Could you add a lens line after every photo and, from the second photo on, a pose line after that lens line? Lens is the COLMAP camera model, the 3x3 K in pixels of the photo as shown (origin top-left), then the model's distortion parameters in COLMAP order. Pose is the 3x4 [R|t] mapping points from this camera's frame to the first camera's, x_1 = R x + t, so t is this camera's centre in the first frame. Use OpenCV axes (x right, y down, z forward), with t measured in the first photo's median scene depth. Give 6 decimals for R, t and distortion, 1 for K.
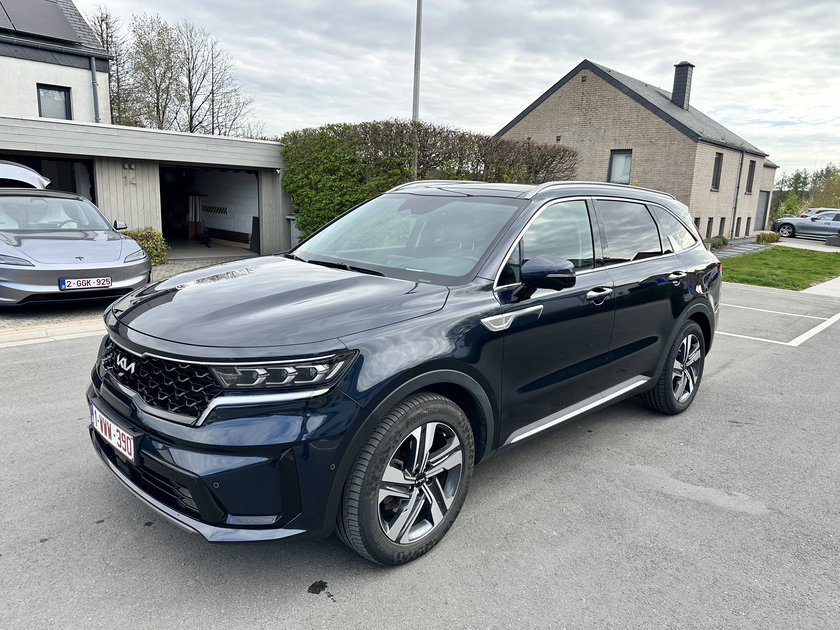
lens RADIAL K [[588.7, 0, 423.8], [0, 588.7, 312.9], [0, 0, 1]] dist [0.047792, -0.057801]
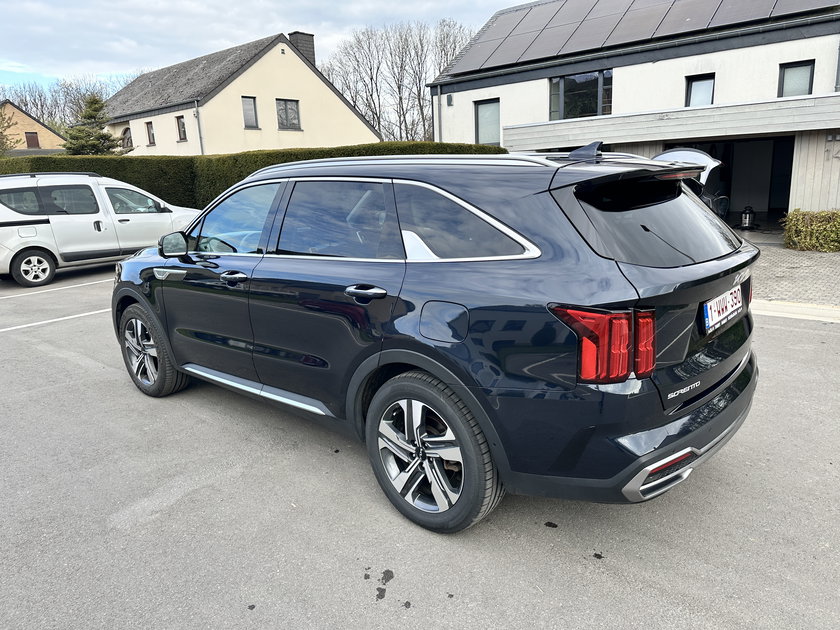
lens RADIAL K [[588.7, 0, 423.8], [0, 588.7, 312.9], [0, 0, 1]] dist [0.047792, -0.057801]
pose [[0.053869, 0.184351, -0.981383, 0.408327], [-0.147475, 0.973501, 0.174775, -0.061308], [0.987598, 0.135315, 0.079628, 0.386381]]
